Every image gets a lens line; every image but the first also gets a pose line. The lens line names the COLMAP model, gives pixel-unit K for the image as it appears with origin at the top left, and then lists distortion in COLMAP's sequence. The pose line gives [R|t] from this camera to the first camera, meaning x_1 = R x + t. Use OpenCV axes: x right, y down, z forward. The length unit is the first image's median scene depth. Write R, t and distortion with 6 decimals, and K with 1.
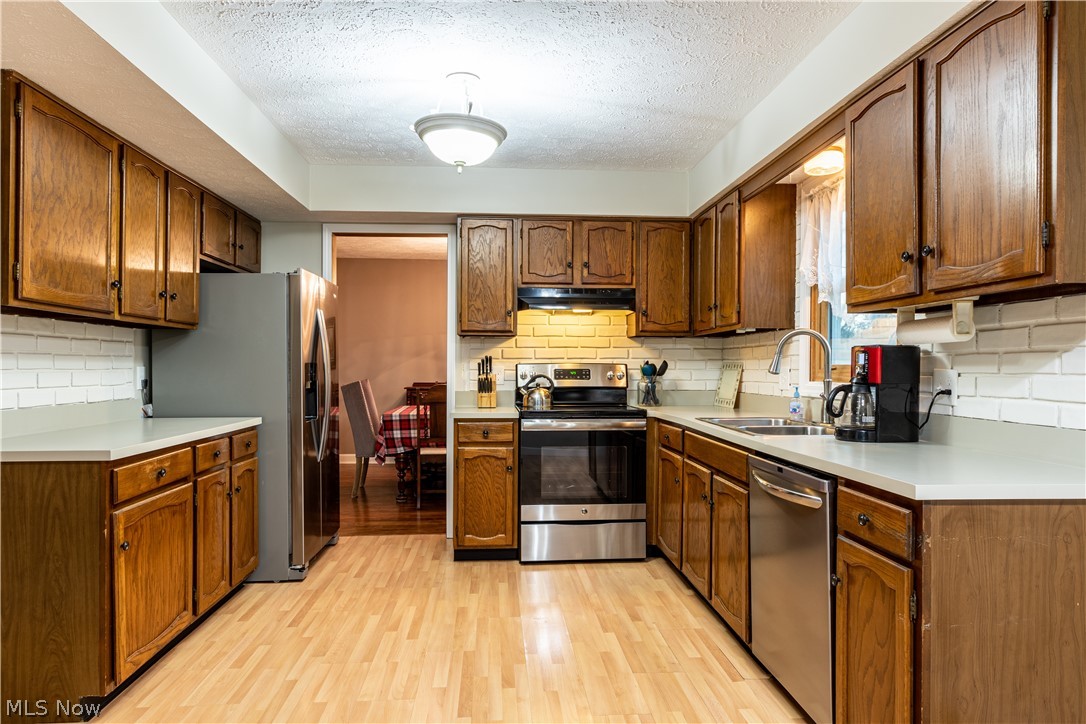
lens RADIAL K [[696.6, 0, 539.2], [0, 696.6, 370.5], [0, 0, 1]] dist [0.004937, 0.003157]
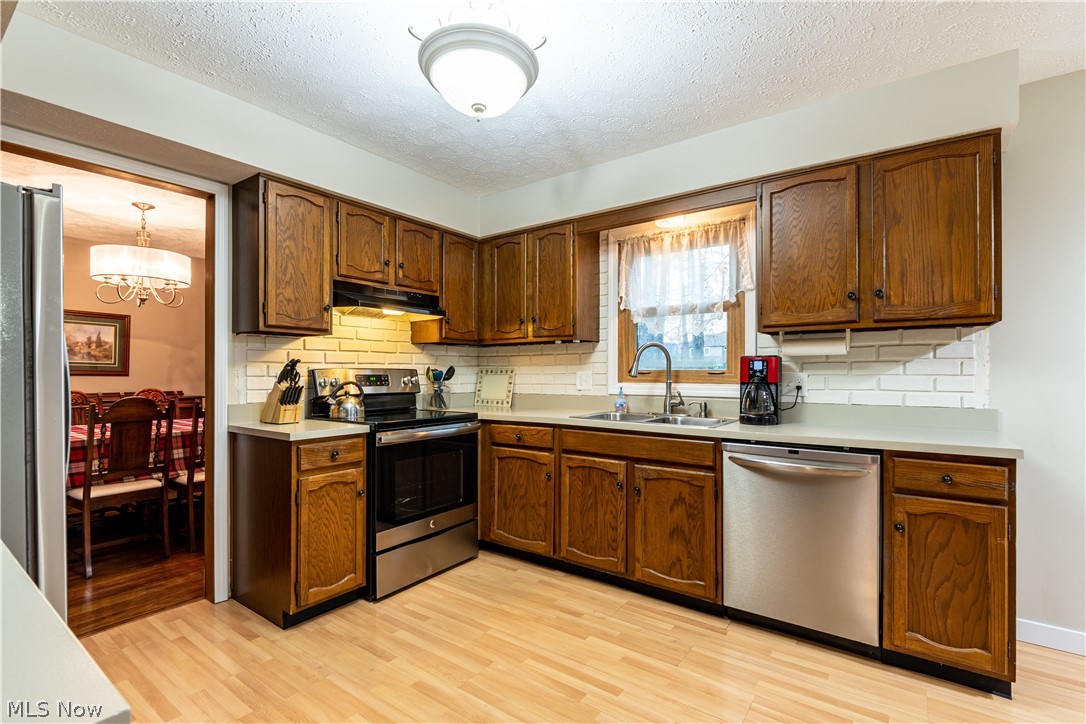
lens RADIAL K [[505.2, 0, 573.6], [0, 505.2, 372.3], [0, 0, 1]] dist [-0.004361, -0.000686]
pose [[0.630298, -0.002648, 0.776348, -0.414587], [0.007201, 0.999971, -0.002436, -0.002244], [-0.776320, 0.007126, 0.630299, 0.489830]]
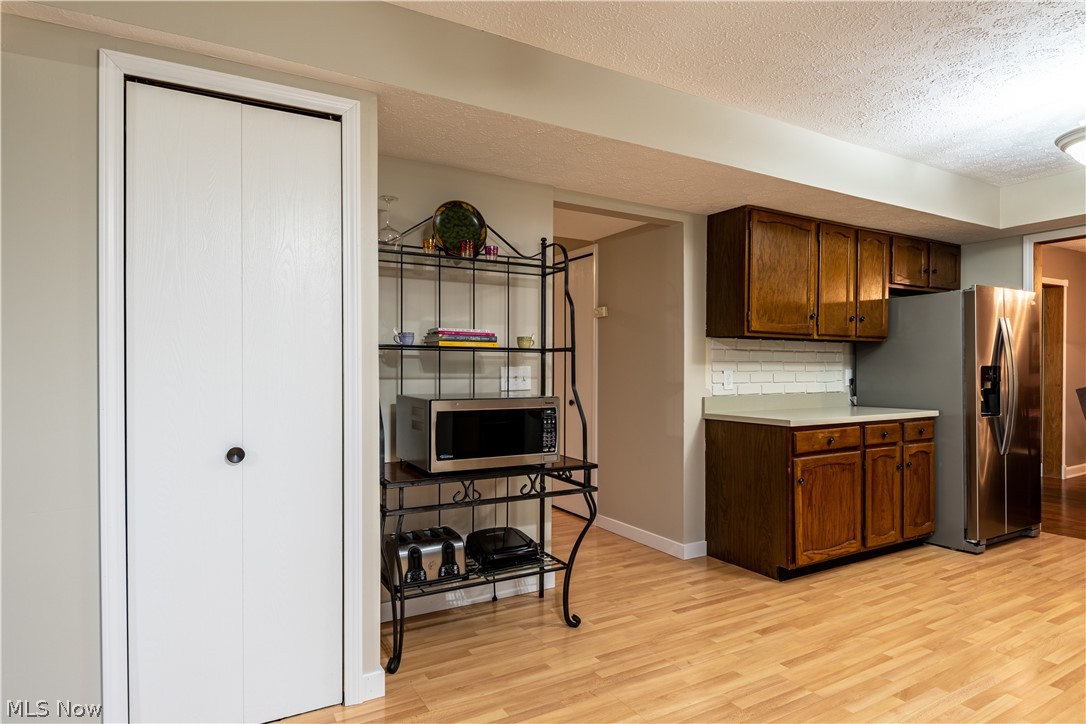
lens RADIAL K [[607.6, 0, 543.8], [0, 607.6, 368.5], [0, 0, 1]] dist [0.000405, 0.000018]
pose [[0.445082, -0.003293, -0.895484, 0.259926], [-0.003517, 0.999979, -0.005425, 0.001293], [0.895483, 0.005564, 0.445061, -0.100318]]
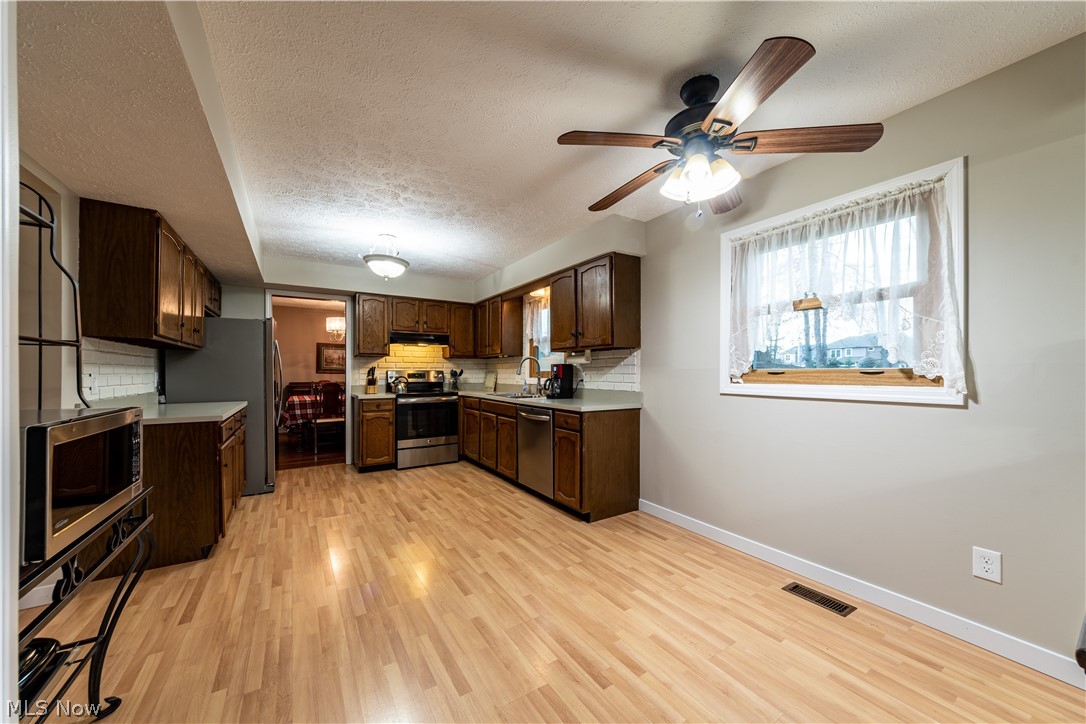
lens RADIAL K [[395.4, 0, 558.7], [0, 395.4, 373.1], [0, 0, 1]] dist [-0.000010, -0.000129]
pose [[0.866404, -0.003315, 0.499333, -0.225282], [0.005513, 0.999981, -0.002927, 0.003712], [-0.499313, 0.005289, 0.866405, -0.263732]]
